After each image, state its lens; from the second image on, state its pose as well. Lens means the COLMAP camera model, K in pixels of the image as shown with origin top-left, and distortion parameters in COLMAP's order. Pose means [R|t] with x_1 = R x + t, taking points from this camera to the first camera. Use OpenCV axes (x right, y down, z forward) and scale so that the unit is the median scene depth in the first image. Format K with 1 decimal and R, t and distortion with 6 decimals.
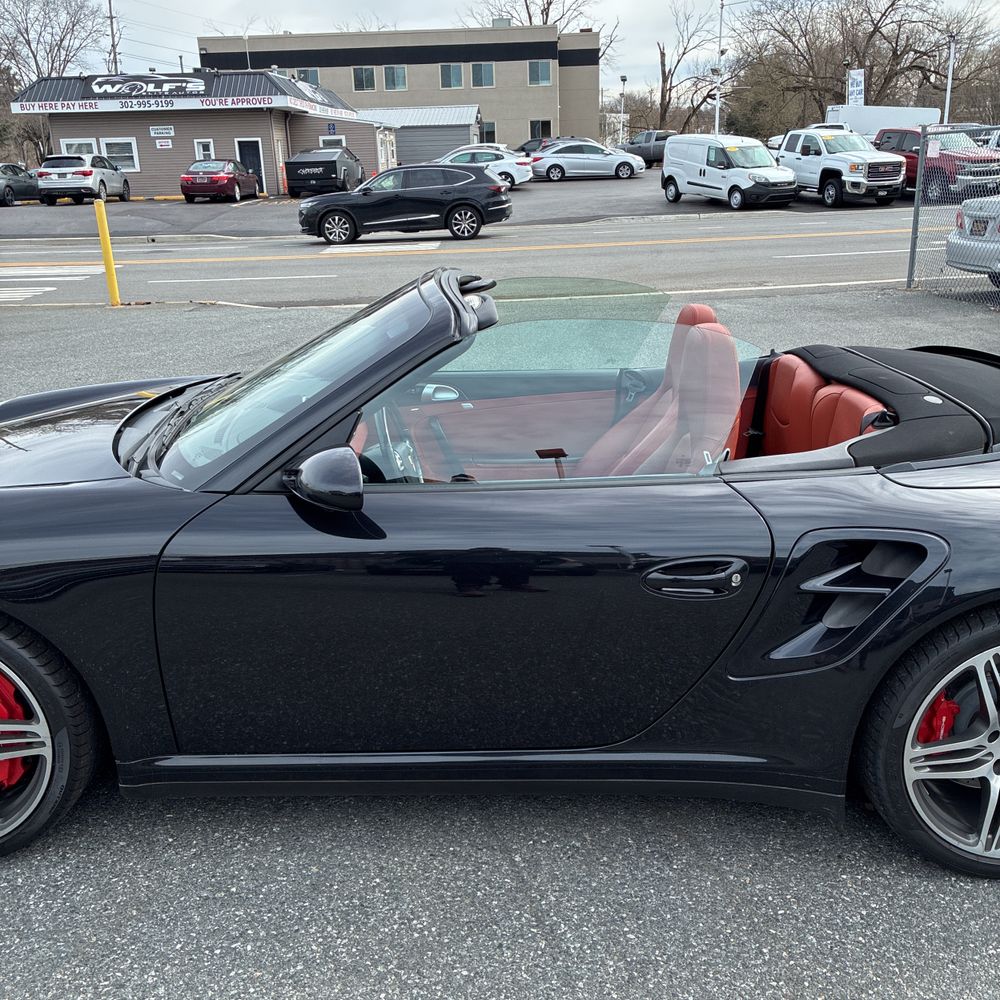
lens RADIAL K [[1008.3, 0, 506.7], [0, 1008.3, 497.7], [0, 0, 1]] dist [0.022482, 0.025173]
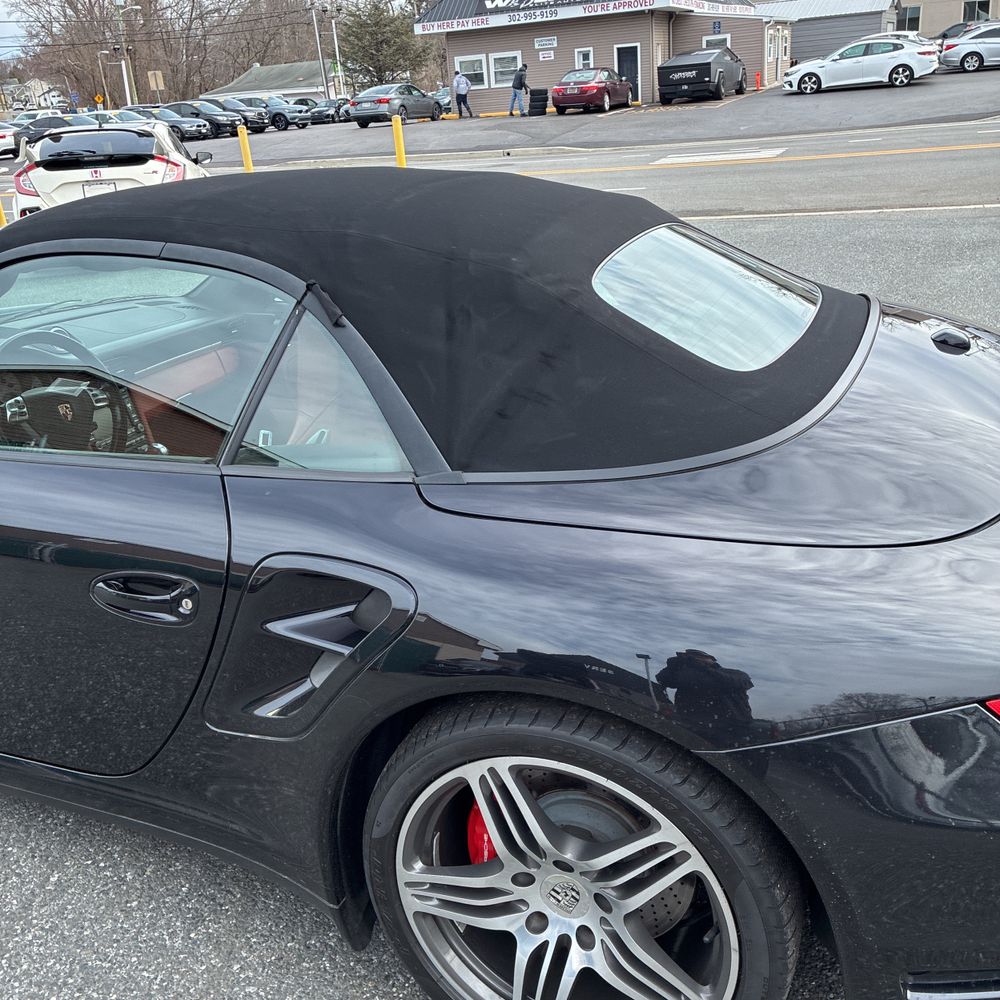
lens RADIAL K [[1003.3, 0, 497.7], [0, 1003.3, 498.8], [0, 0, 1]] dist [0.046476, -0.035823]
pose [[0.922507, 0.107897, -0.370594, 0.046211], [-0.076436, 0.992187, 0.098604, -0.005990], [0.378337, -0.062636, 0.923546, 0.025081]]
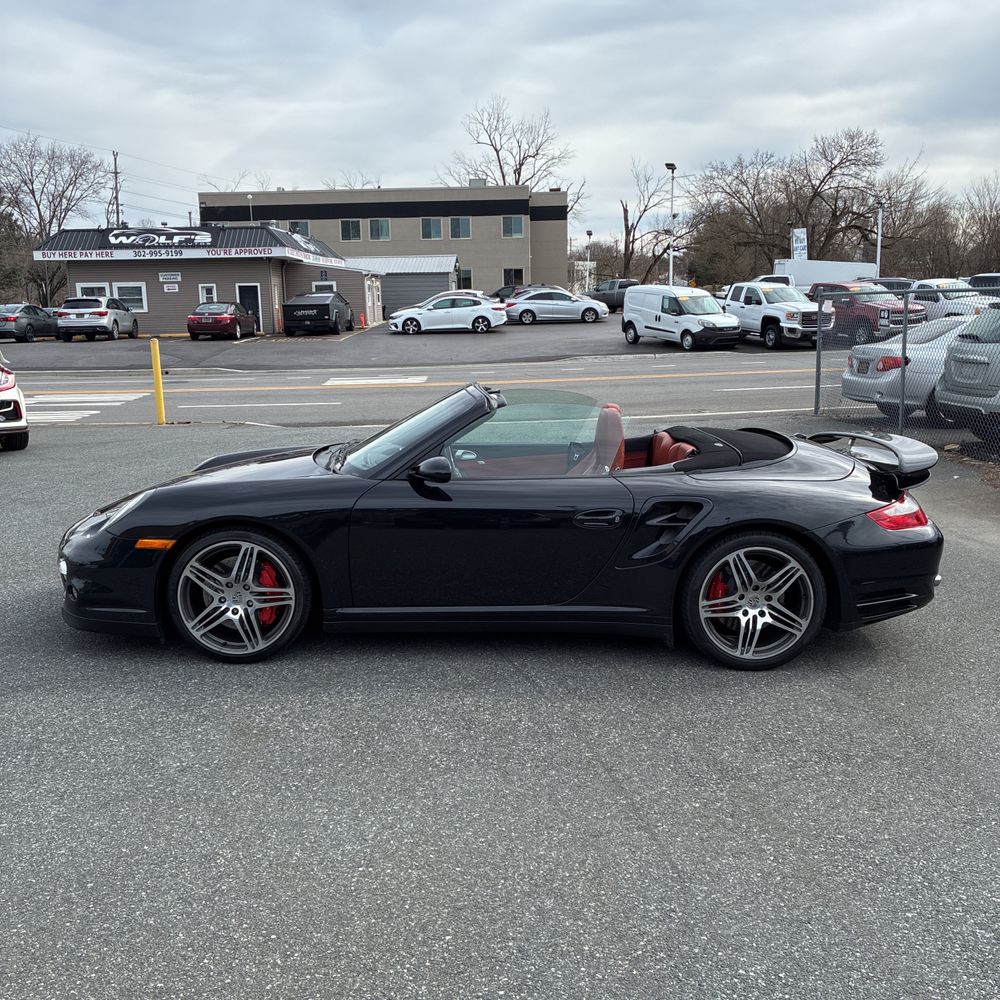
lens RADIAL K [[1001.2, 0, 500.0], [0, 1001.2, 500.0], [0, 0, 1]] dist [0.092788, -0.184649]
pose [[0.999760, 0.005409, 0.021224, -0.004639], [-0.002663, 0.991854, -0.127350, 0.020261], [-0.021740, 0.127263, 0.991631, -0.073164]]
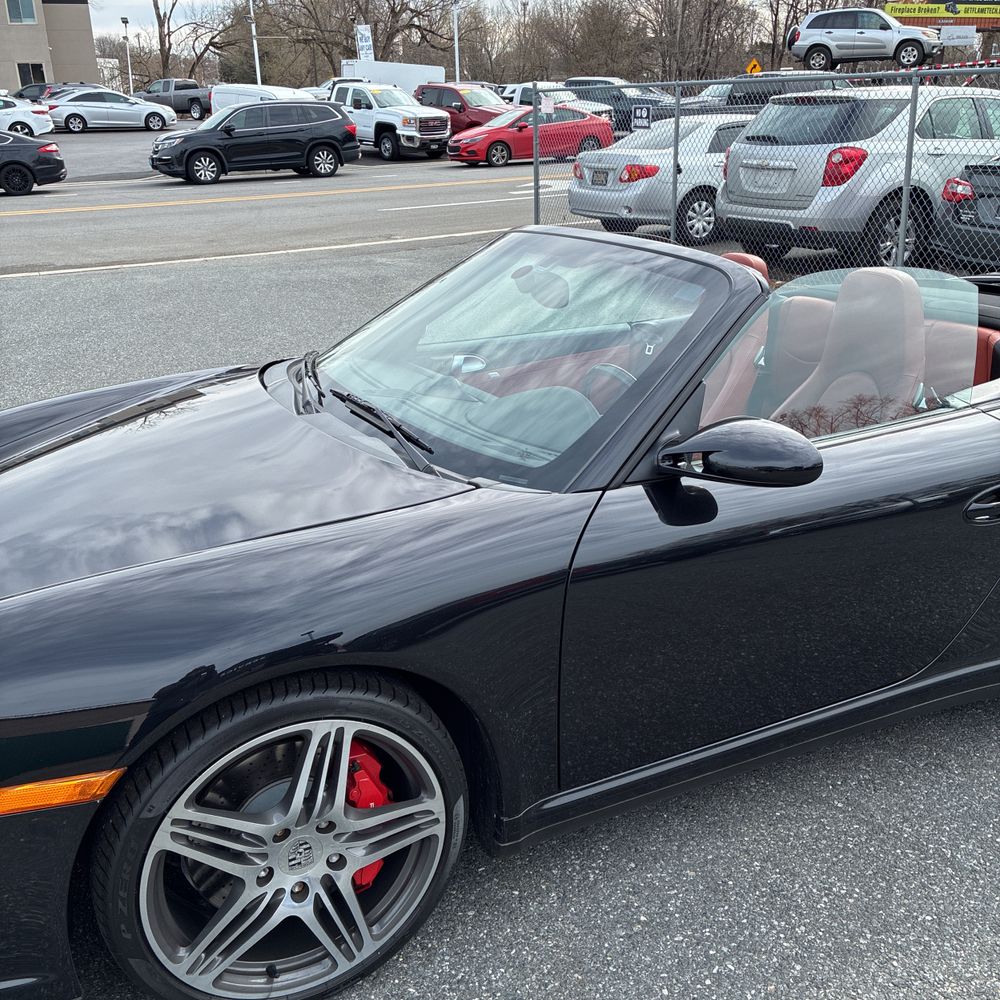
lens RADIAL K [[1003.3, 0, 497.7], [0, 1003.3, 498.8], [0, 0, 1]] dist [0.046476, -0.035823]
pose [[0.898464, -0.149674, 0.412747, -0.047463], [0.131733, 0.988684, 0.071770, -0.004666], [-0.418818, -0.010110, 0.908014, 0.015702]]
